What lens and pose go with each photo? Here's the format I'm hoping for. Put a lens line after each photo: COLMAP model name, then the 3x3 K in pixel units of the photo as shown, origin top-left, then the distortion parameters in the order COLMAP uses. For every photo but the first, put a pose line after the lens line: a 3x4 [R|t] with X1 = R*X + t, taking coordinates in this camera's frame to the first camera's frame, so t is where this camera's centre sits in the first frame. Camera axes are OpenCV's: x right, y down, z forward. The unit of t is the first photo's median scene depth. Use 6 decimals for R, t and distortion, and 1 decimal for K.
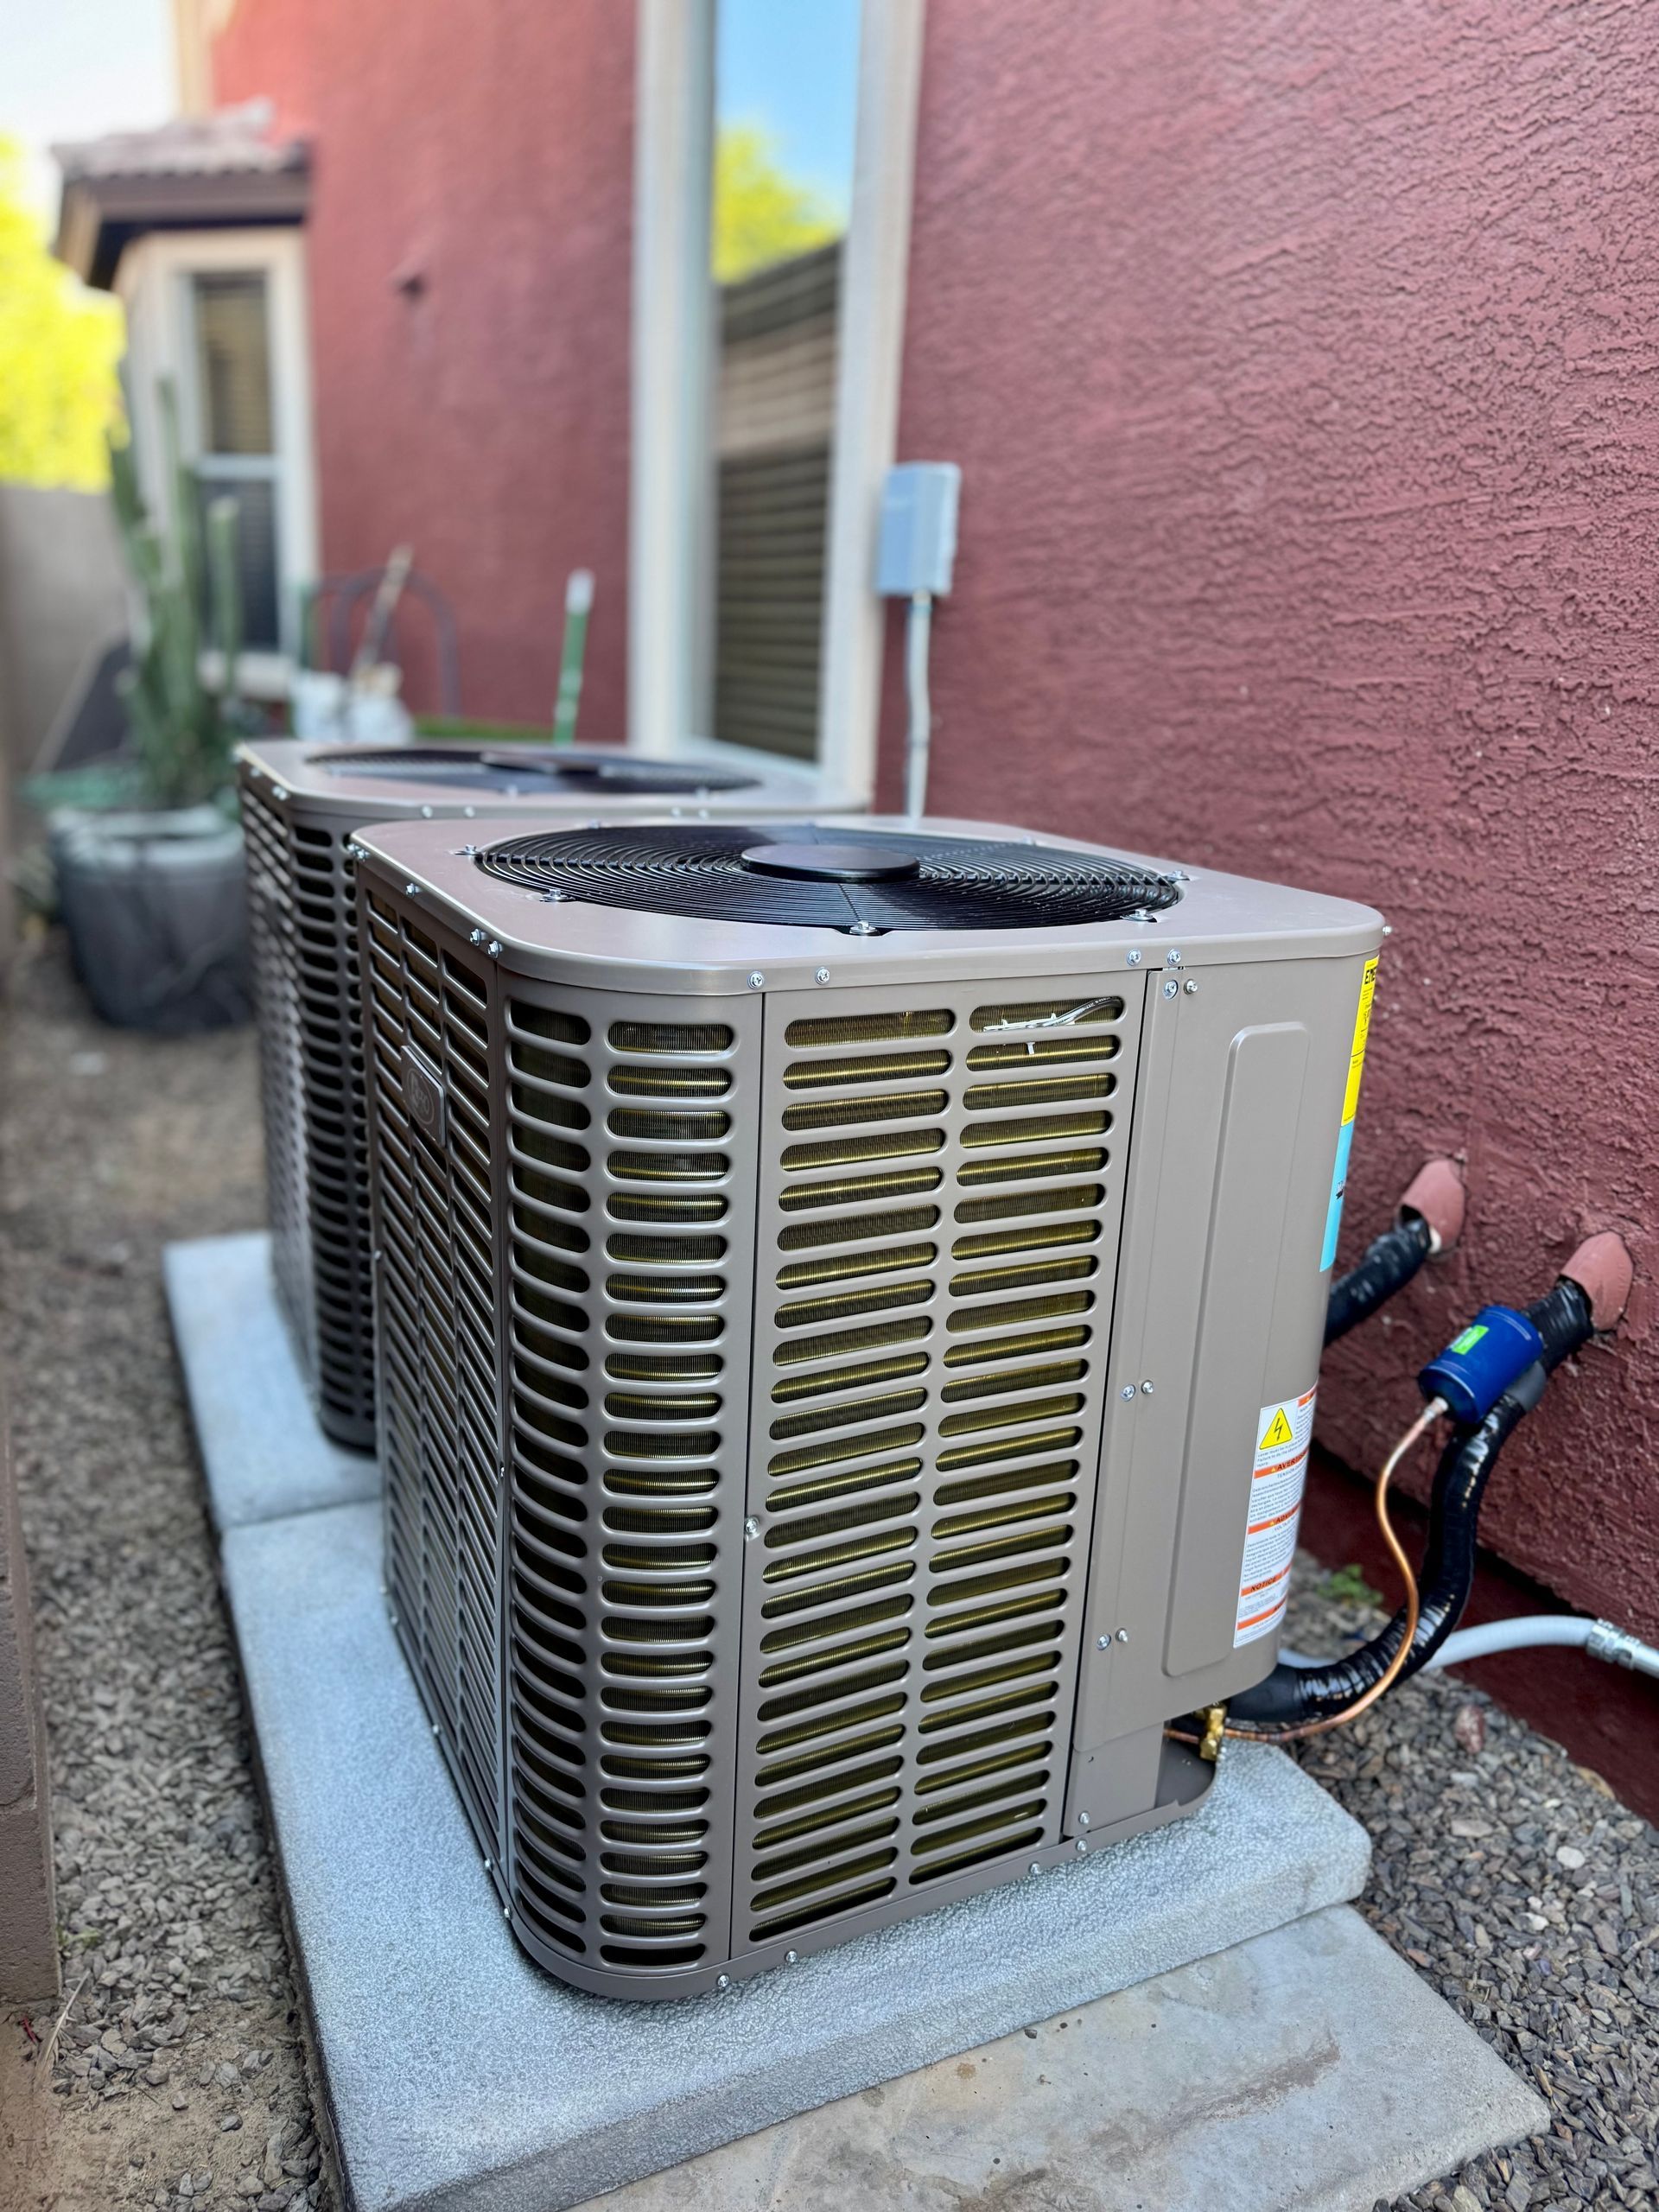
lens RADIAL K [[1575.0, 0, 825.5], [0, 1575.0, 1104.7], [0, 0, 1]] dist [-0.038265, 0.002760]
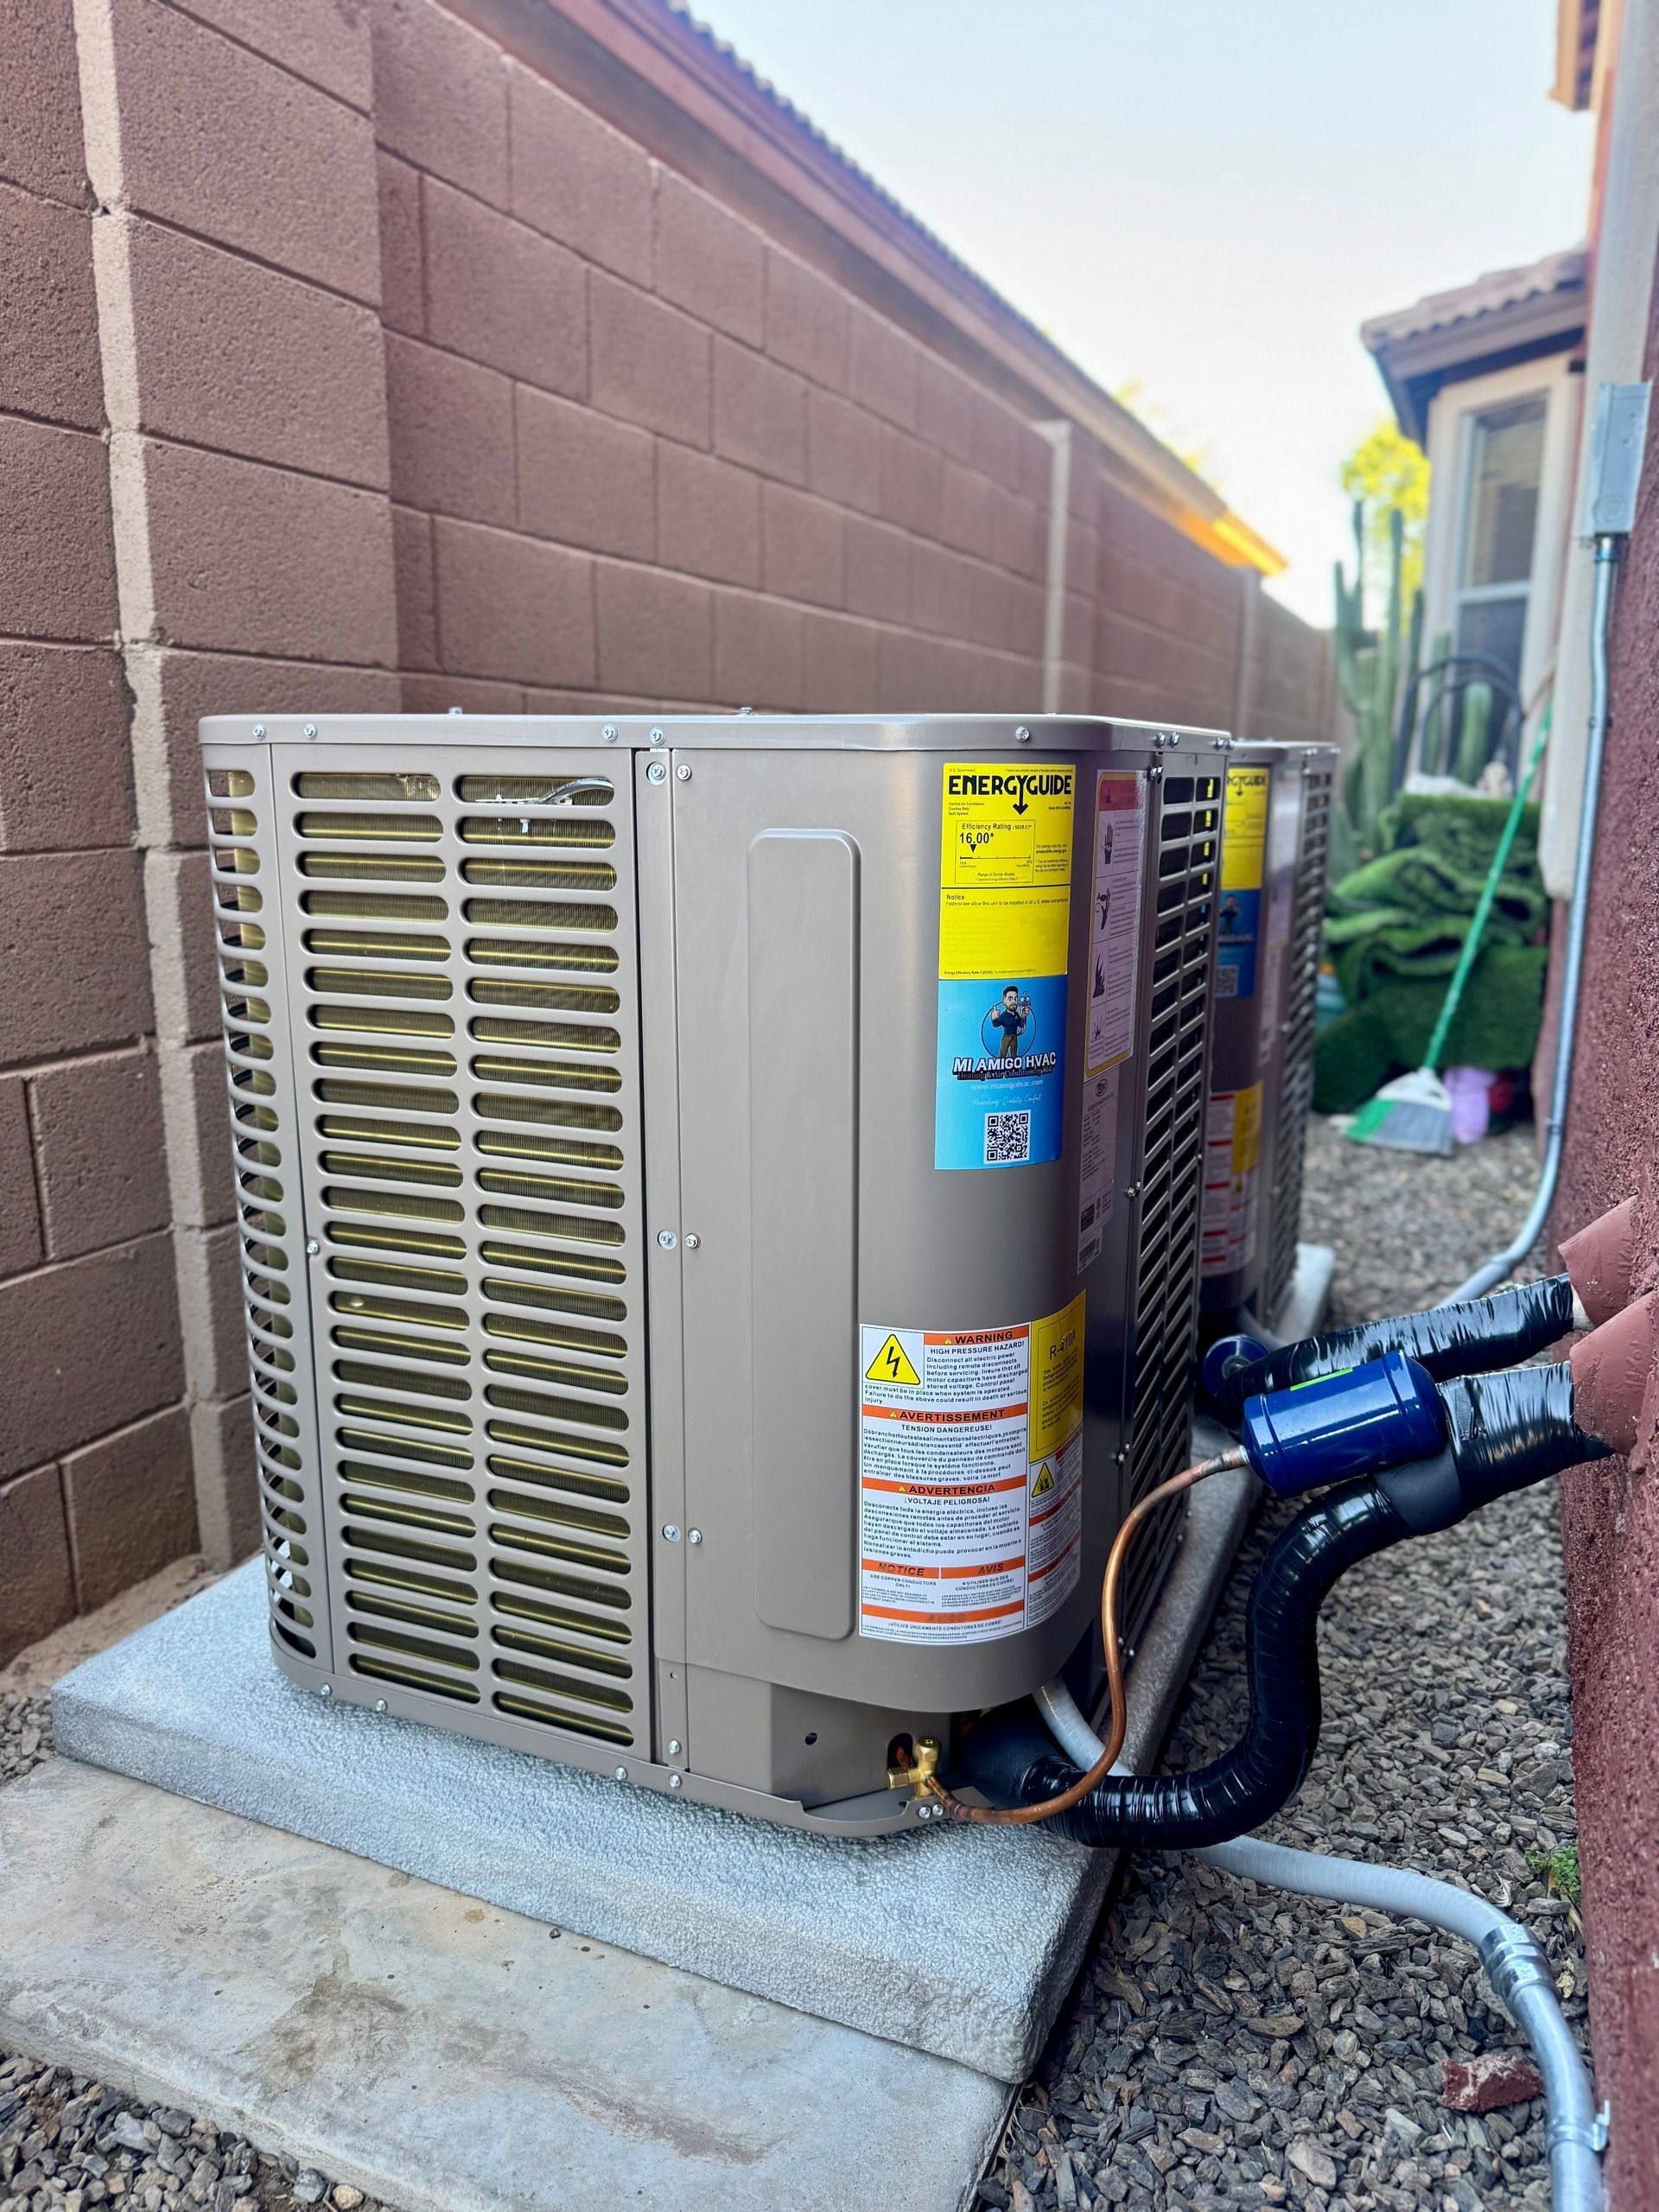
lens RADIAL K [[1575.0, 0, 825.4], [0, 1575.0, 1112.5], [0, 0, 1]] dist [-0.038265, 0.002760]
pose [[0.654499, 0.121044, -0.746311, 0.907632], [-0.193737, 0.980994, -0.010796, 0.103517], [0.730820, 0.151653, 0.665510, 0.448131]]
